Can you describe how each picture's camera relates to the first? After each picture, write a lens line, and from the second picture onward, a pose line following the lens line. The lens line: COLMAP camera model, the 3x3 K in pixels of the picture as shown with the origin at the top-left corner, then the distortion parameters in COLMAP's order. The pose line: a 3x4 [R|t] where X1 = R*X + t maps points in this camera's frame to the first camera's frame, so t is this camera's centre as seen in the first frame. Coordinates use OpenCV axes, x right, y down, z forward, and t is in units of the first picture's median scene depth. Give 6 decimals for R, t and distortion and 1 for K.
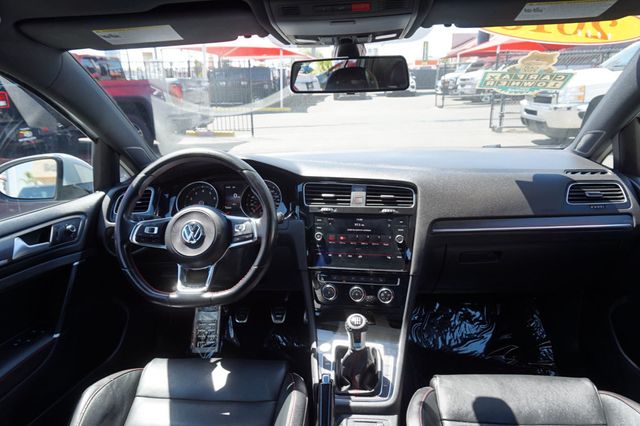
lens RADIAL K [[430.2, 0, 316.0], [0, 430.2, 219.8], [0, 0, 1]] dist [-0.028956, 0.025619]
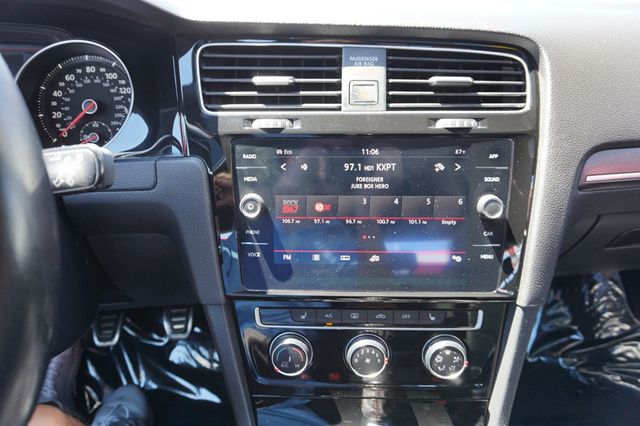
lens RADIAL K [[430.2, 0, 312.3], [0, 430.2, 206.9], [0, 0, 1]] dist [-0.028956, 0.025619]
pose [[0.983498, -0.062941, 0.169618, -0.004030], [0.029560, 0.980839, 0.192564, -0.024521], [-0.178488, -0.184372, 0.966514, 0.671161]]
